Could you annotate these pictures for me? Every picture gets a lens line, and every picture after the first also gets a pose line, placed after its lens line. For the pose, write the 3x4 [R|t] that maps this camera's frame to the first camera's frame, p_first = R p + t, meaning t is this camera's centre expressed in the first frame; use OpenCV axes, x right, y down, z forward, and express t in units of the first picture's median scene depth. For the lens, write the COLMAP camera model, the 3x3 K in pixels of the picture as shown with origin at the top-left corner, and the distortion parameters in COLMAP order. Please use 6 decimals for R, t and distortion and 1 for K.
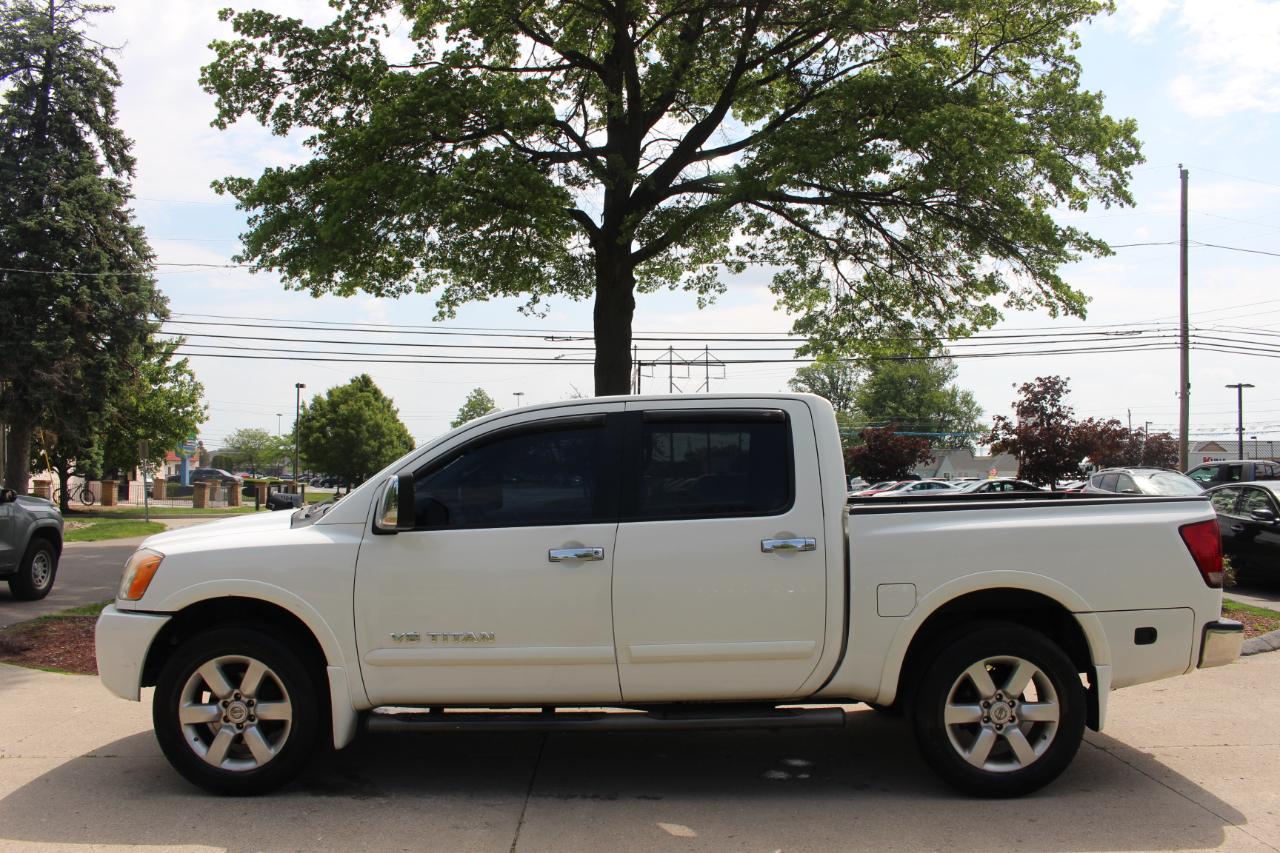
lens RADIAL K [[1082.4, 0, 641.1], [0, 1082.4, 431.6], [0, 0, 1]] dist [-0.127472, -0.000630]
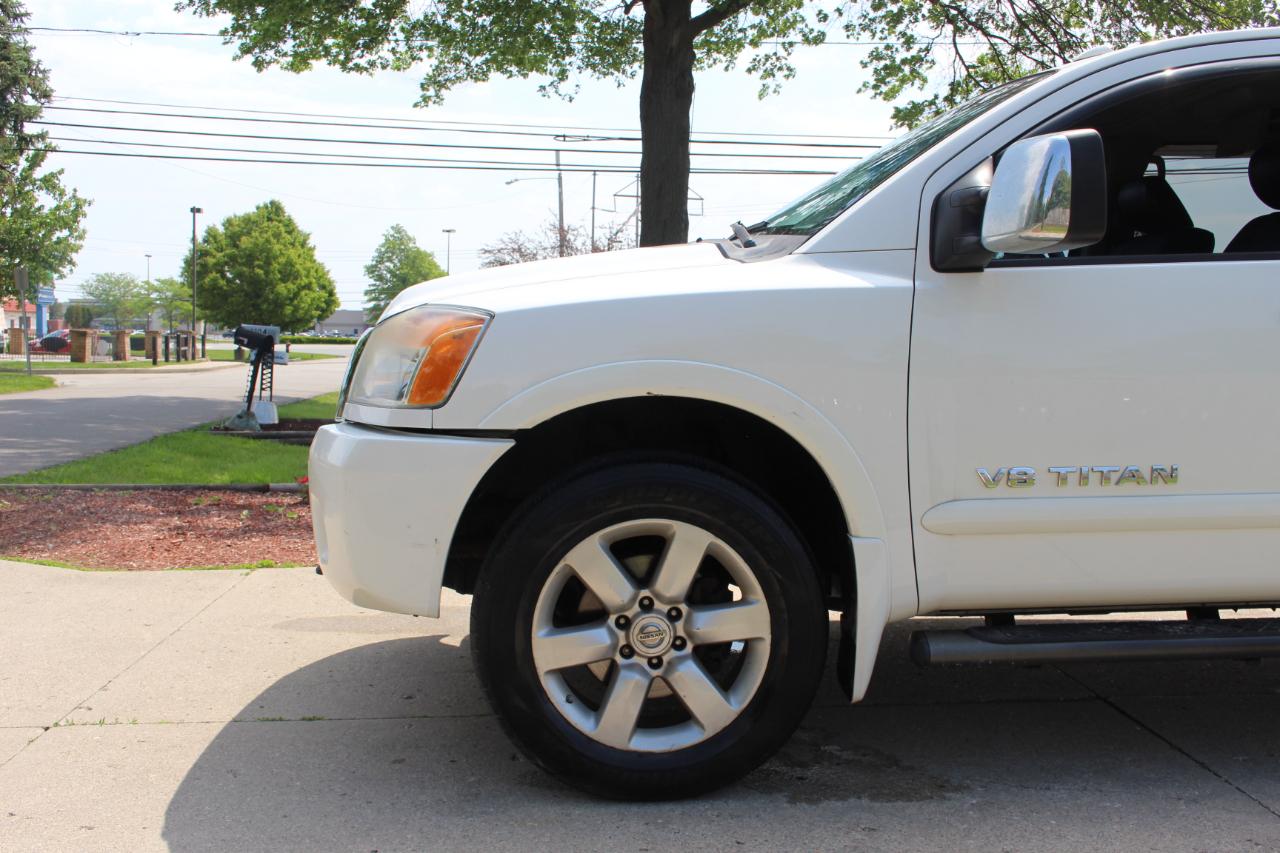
lens RADIAL K [[1274.7, 0, 643.4], [0, 1274.7, 431.4], [0, 0, 1]] dist [-0.076168, 0.000000]
pose [[0.998492, 0.004747, 0.054698, -0.080620], [-0.010965, 0.993425, 0.113960, 0.020095], [-0.053797, -0.114388, 0.991978, 0.080894]]
